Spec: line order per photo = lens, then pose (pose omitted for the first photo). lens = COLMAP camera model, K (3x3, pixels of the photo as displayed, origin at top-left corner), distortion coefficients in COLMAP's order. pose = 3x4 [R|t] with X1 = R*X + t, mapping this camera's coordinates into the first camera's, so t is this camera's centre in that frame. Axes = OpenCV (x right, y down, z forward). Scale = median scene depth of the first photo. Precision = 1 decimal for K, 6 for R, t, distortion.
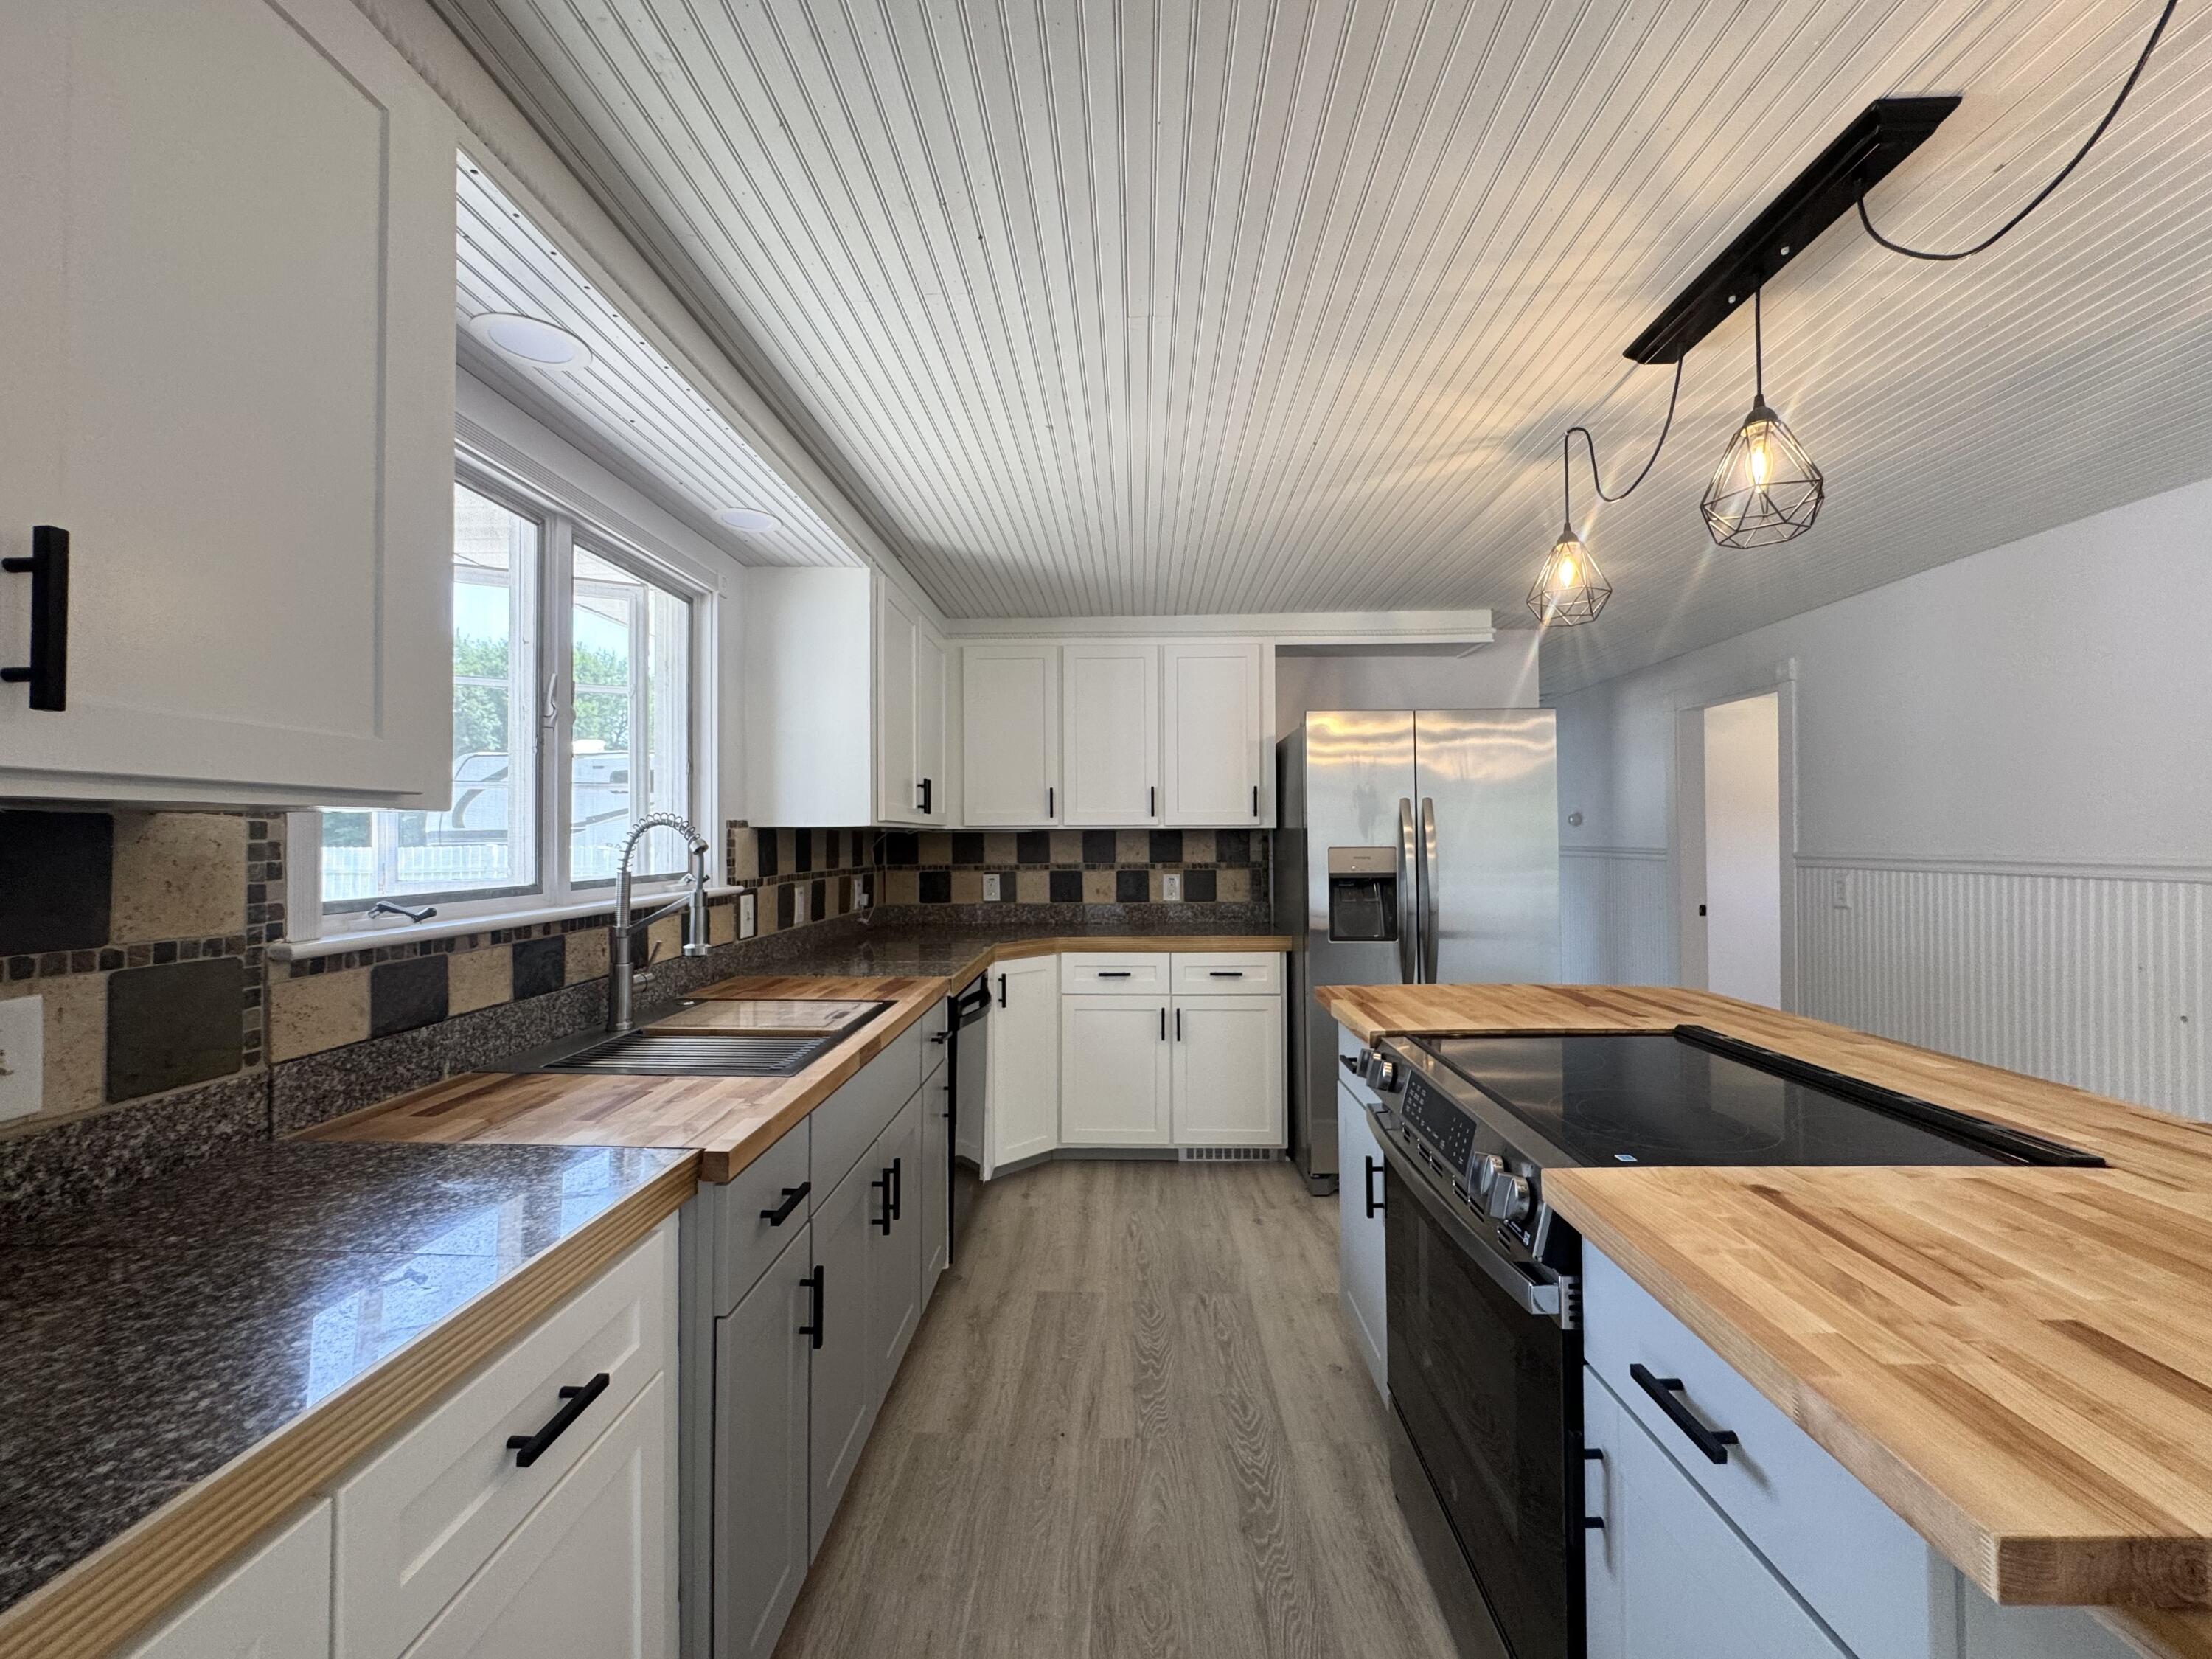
lens RADIAL K [[889.2, 0, 1110.4], [0, 889.2, 827.0], [0, 0, 1]] dist [-0.005826, 0.000652]
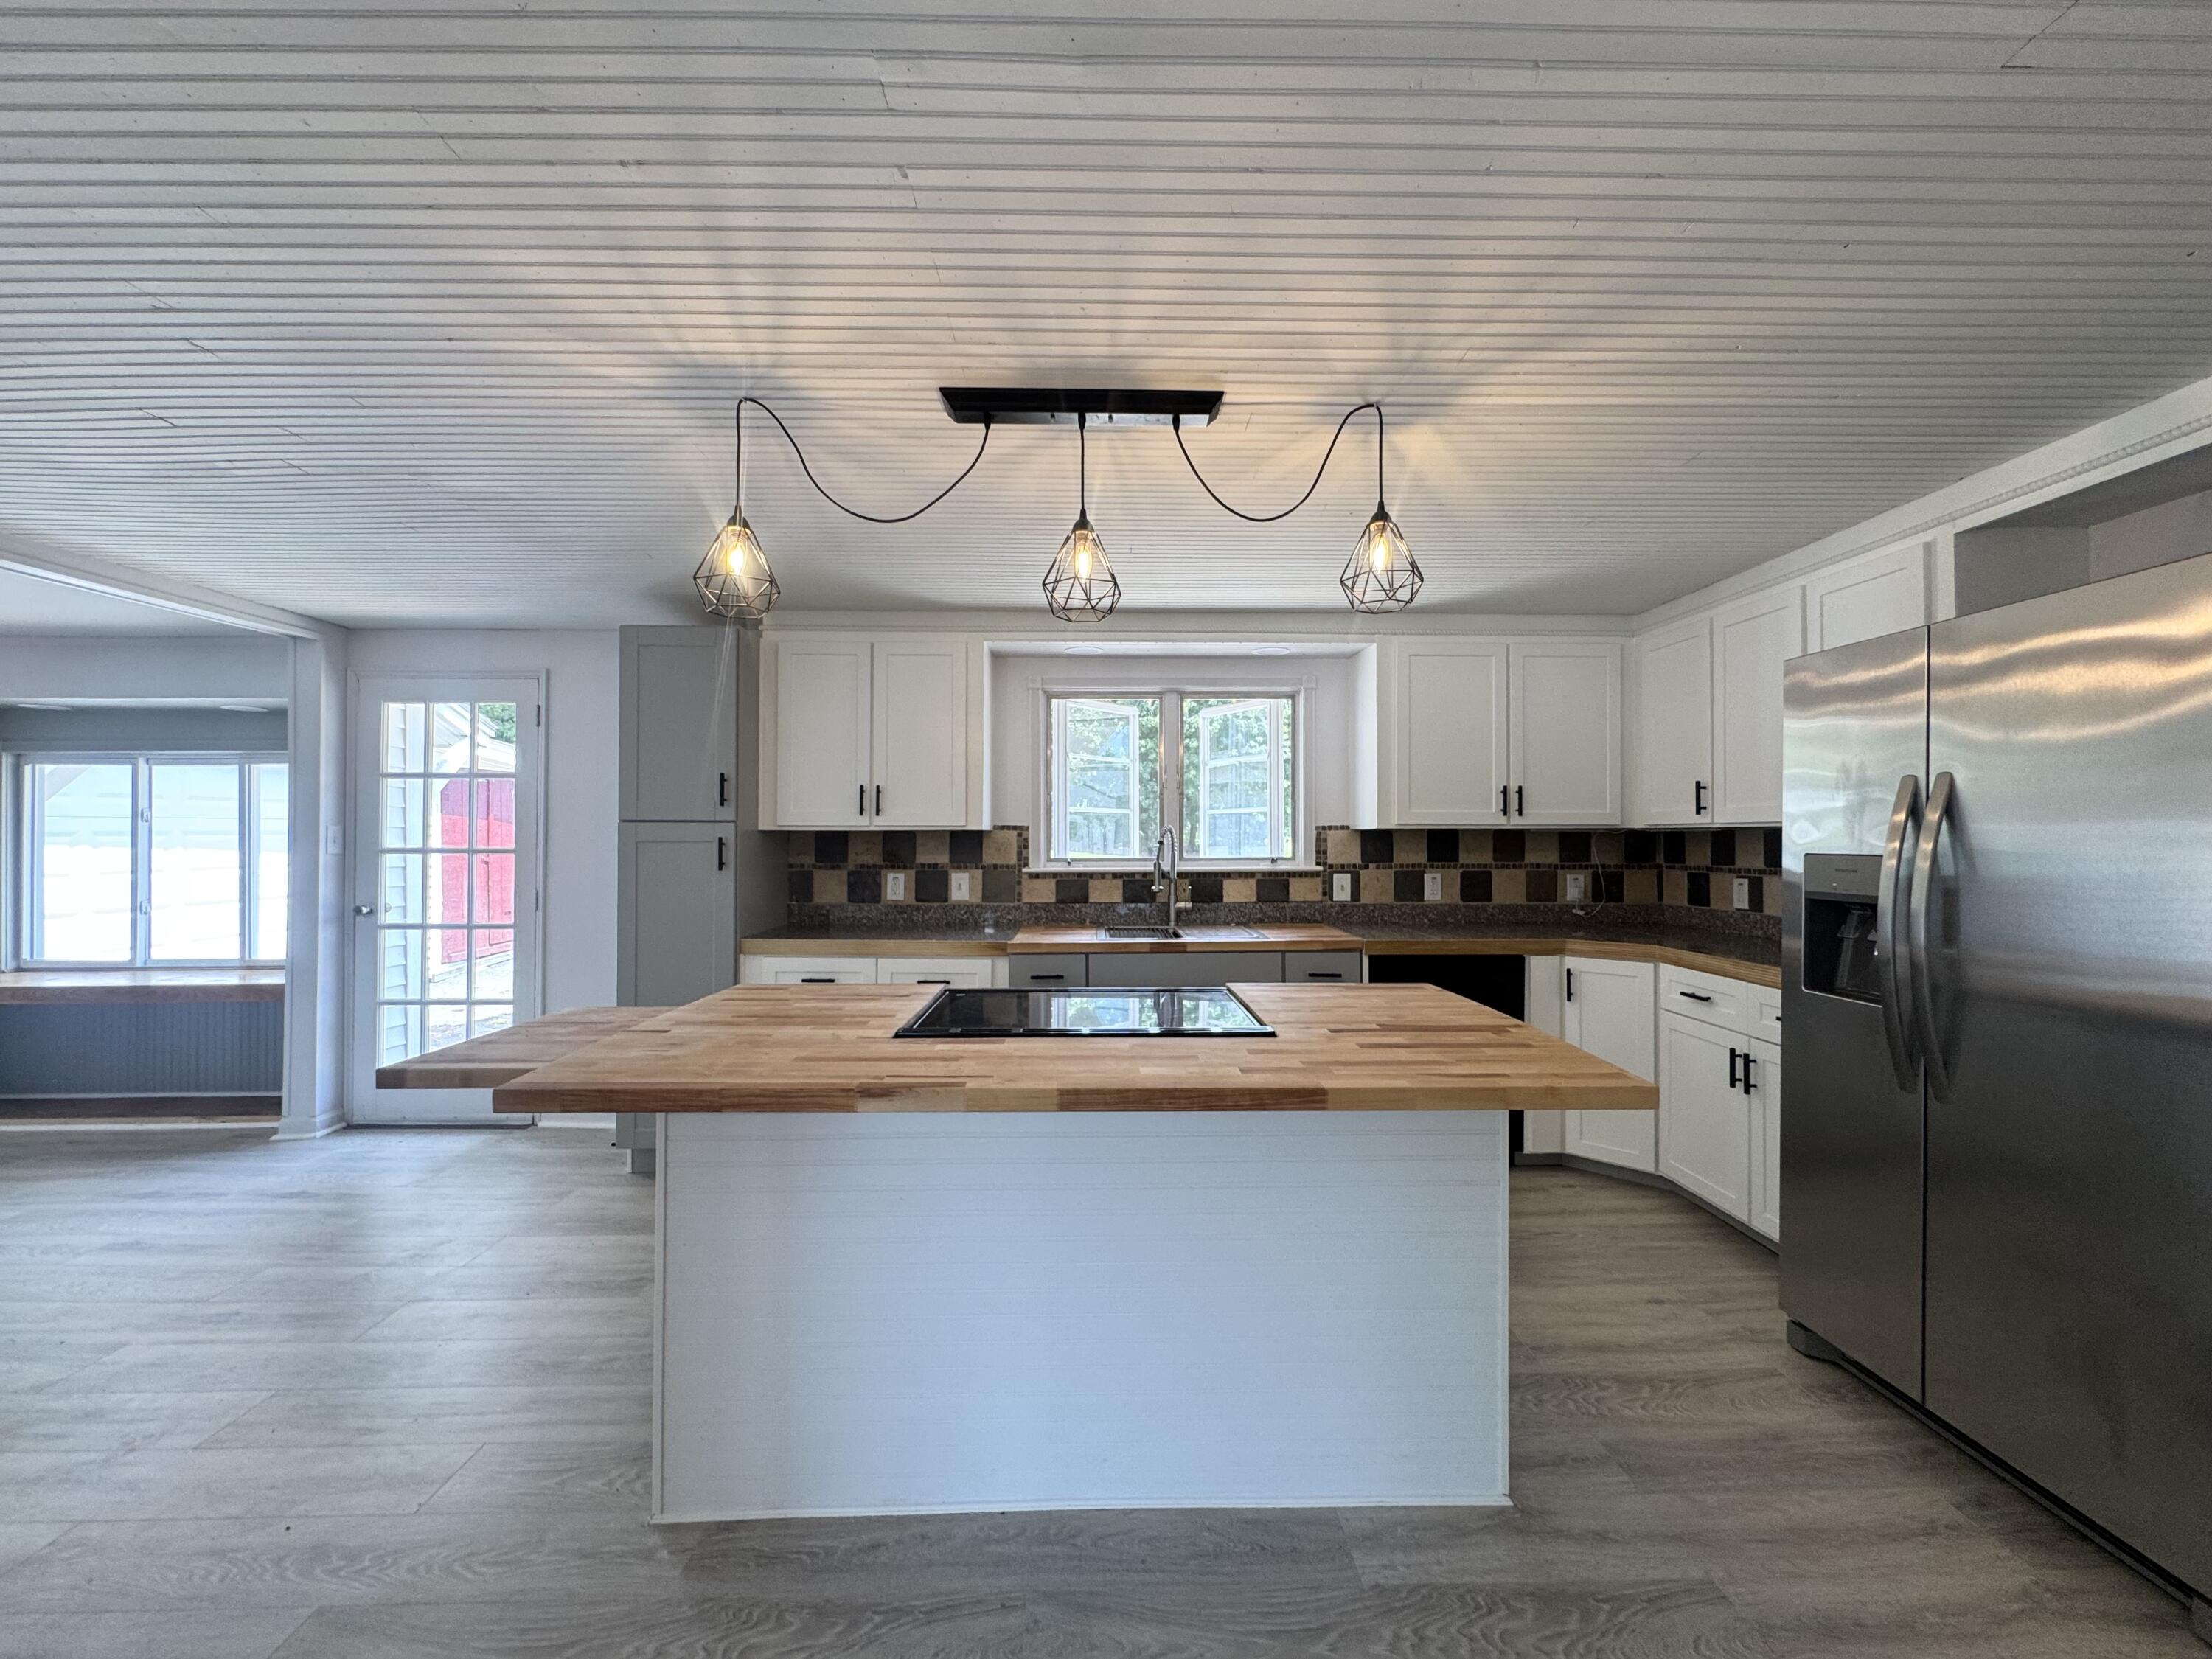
lens RADIAL K [[889.2, 0, 1110.4], [0, 889.2, 827.0], [0, 0, 1]] dist [-0.005826, 0.000652]
pose [[0.045326, -0.006845, -0.998949, 0.964286], [0.012429, 0.999903, -0.006287, -0.000100], [0.998895, -0.012131, 0.045407, 0.454889]]
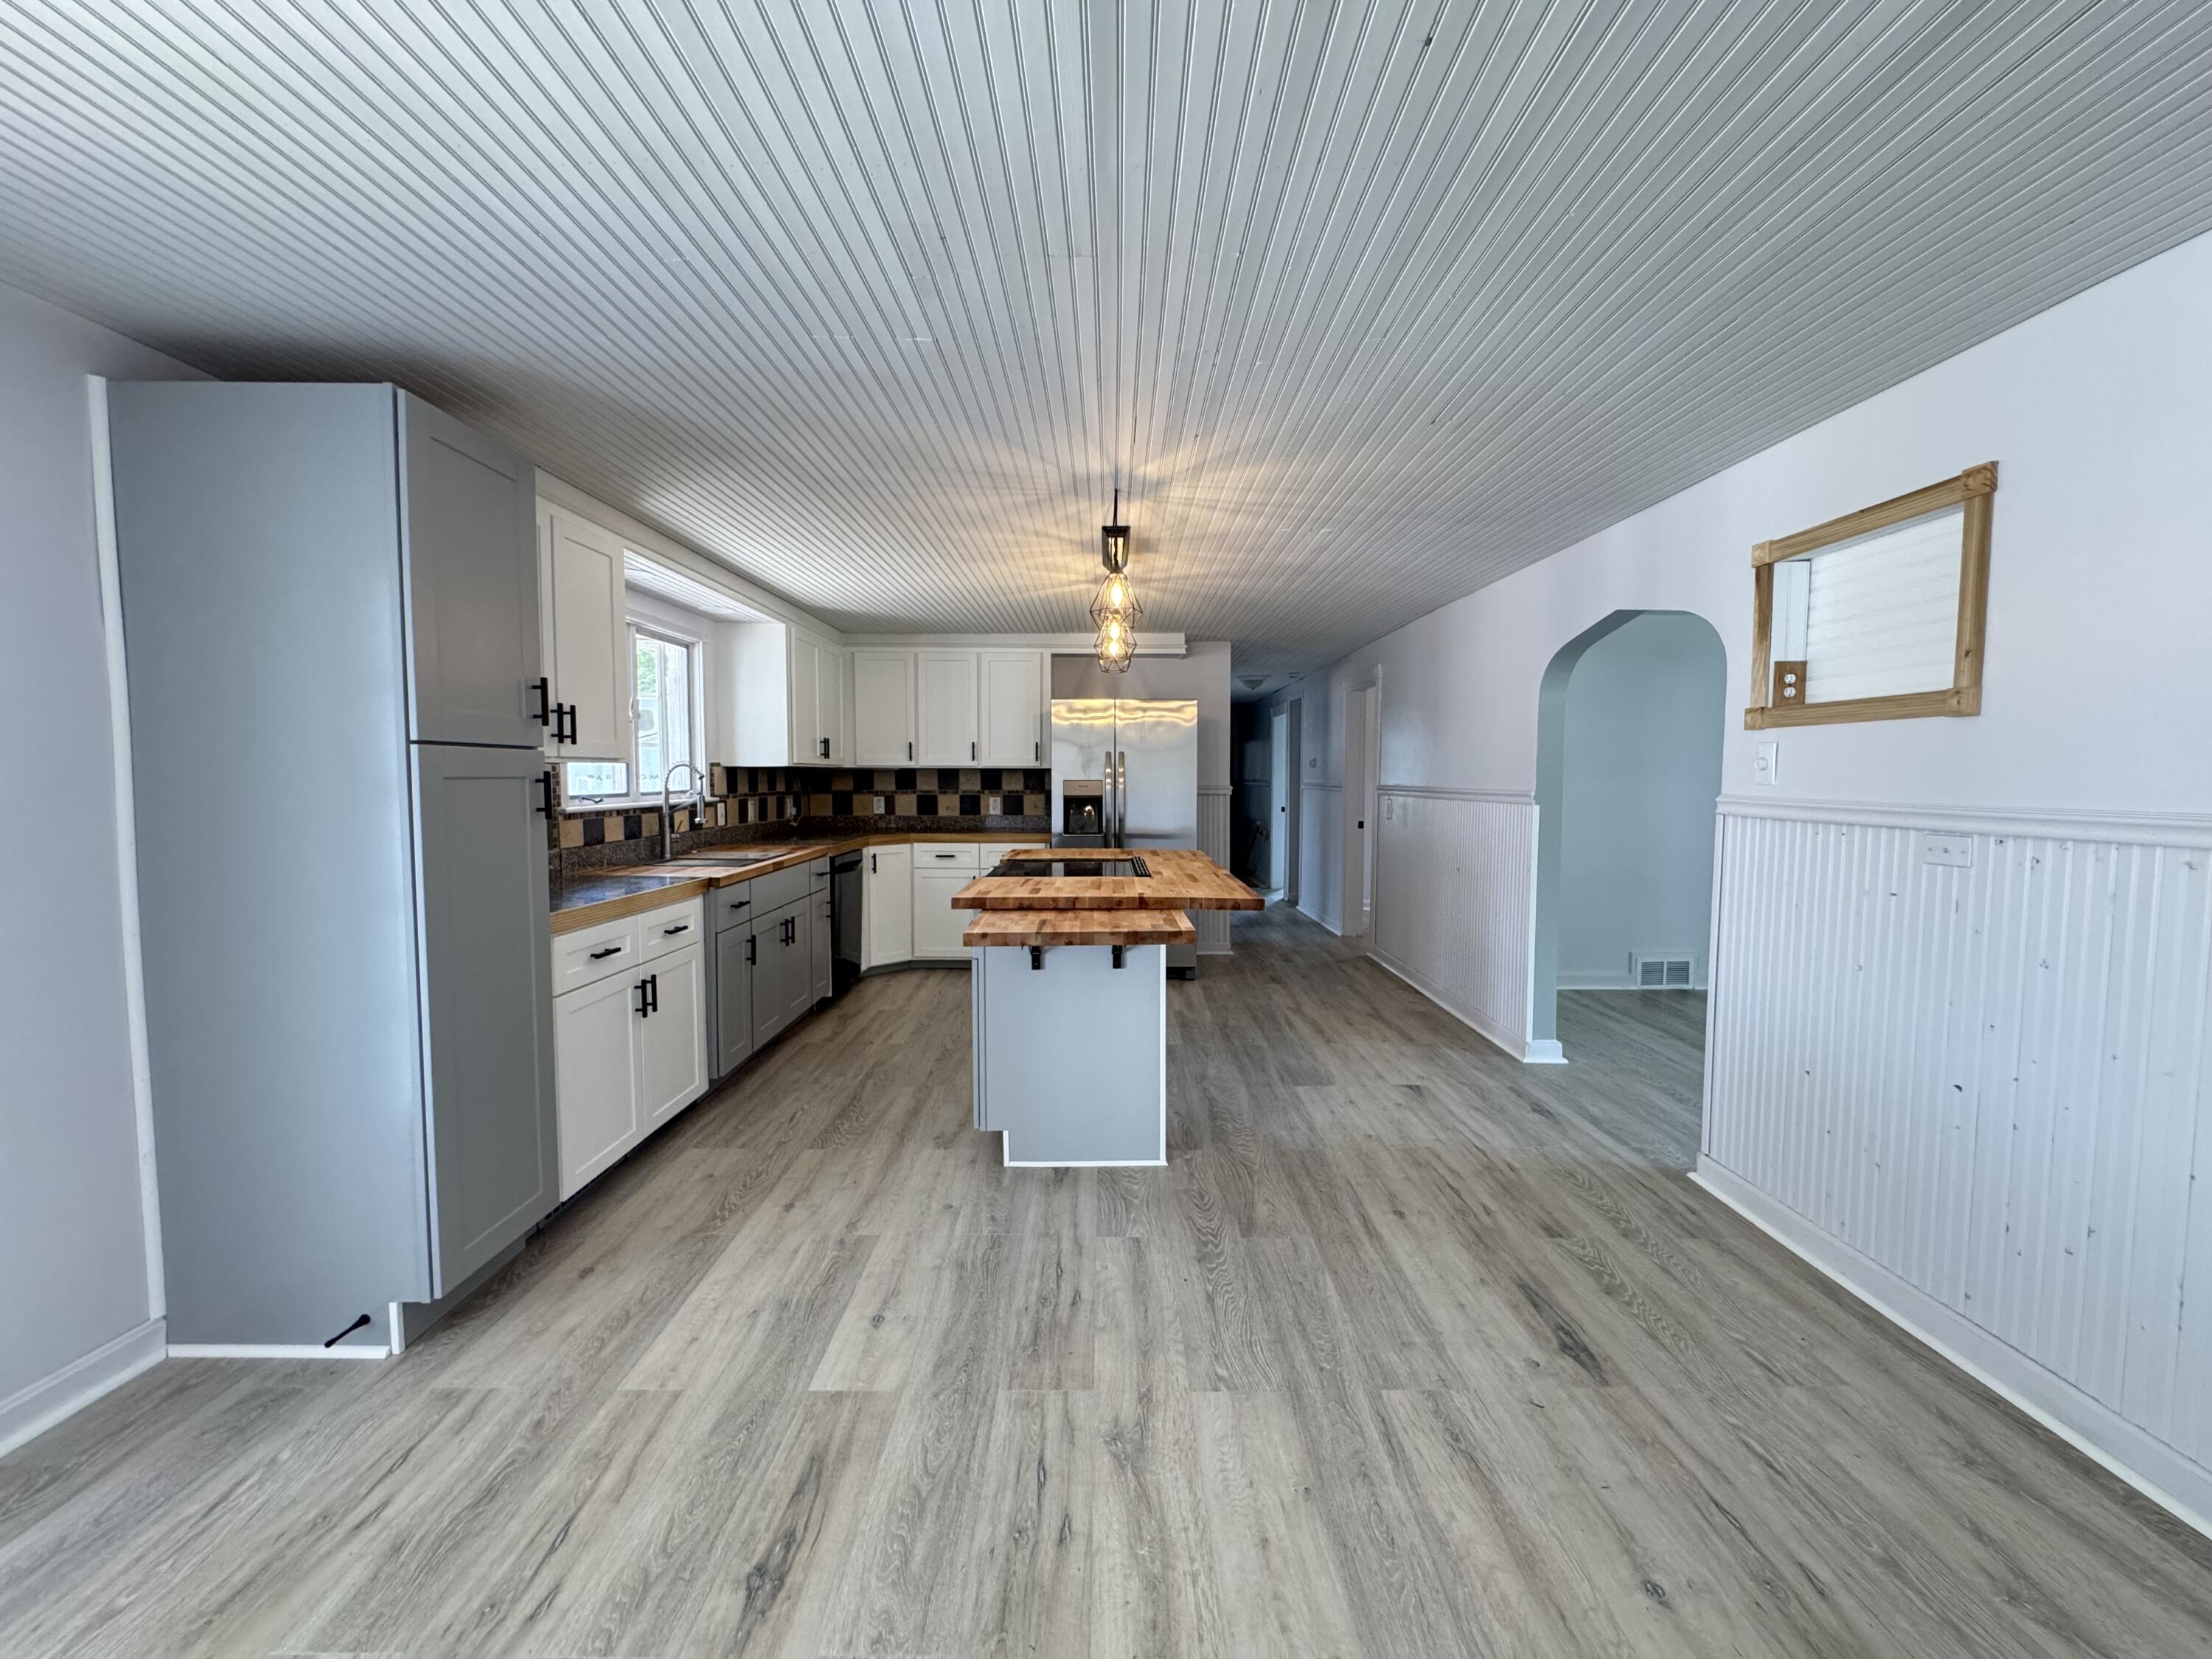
lens RADIAL K [[889.2, 0, 1110.4], [0, 889.2, 827.0], [0, 0, 1]] dist [-0.005826, 0.000652]
pose [[0.999472, 0.005517, 0.032022, 0.298017], [-0.007797, 0.997411, 0.071494, -0.010680], [-0.031545, -0.071706, 0.996927, -0.760178]]
